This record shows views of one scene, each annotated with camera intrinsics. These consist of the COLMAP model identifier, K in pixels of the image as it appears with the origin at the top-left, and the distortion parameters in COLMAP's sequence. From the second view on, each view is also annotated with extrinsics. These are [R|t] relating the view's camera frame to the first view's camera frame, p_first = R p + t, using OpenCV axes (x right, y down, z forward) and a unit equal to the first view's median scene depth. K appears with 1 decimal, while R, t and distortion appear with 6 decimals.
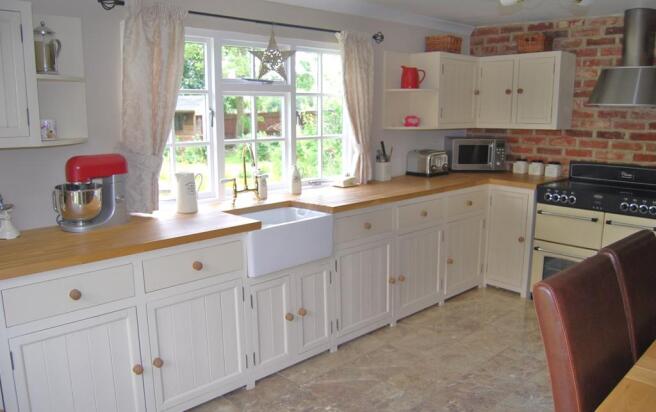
lens RADIAL K [[541.2, 0, 327.0], [0, 541.2, 208.1], [0, 0, 1]] dist [-0.093427, 0.038828]
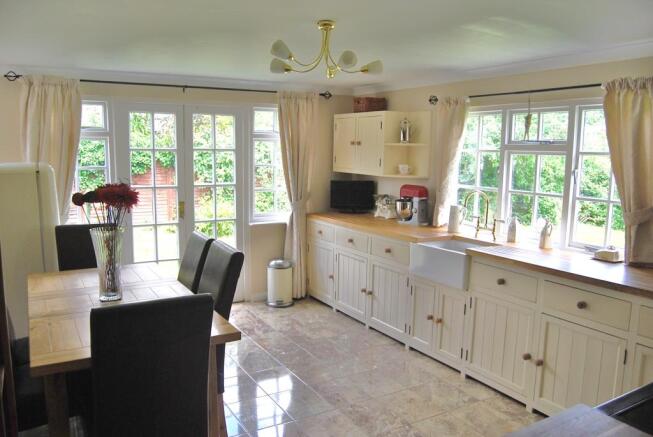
lens RADIAL K [[516.9, 0, 326.4], [0, 516.9, 223.1], [0, 0, 1]] dist [-0.079008, 0.013688]
pose [[-0.239739, 0.130015, -0.962092, 1.026806], [-0.195060, 0.964333, 0.178923, -0.174887], [0.951040, 0.230561, -0.205827, 0.830795]]
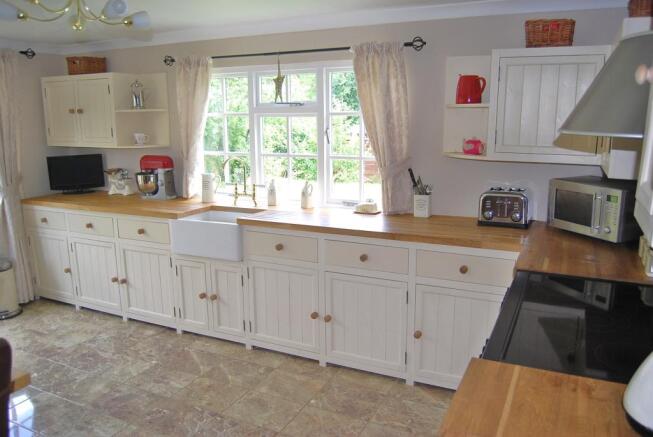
lens RADIAL K [[516.9, 0, 327.8], [0, 516.9, 221.6], [0, 0, 1]] dist [-0.079008, 0.013688]
pose [[0.340153, 0.192054, -0.920549, 0.950243], [-0.162679, 0.976181, 0.143549, -0.161538], [0.926192, 0.100925, 0.363294, 0.703098]]
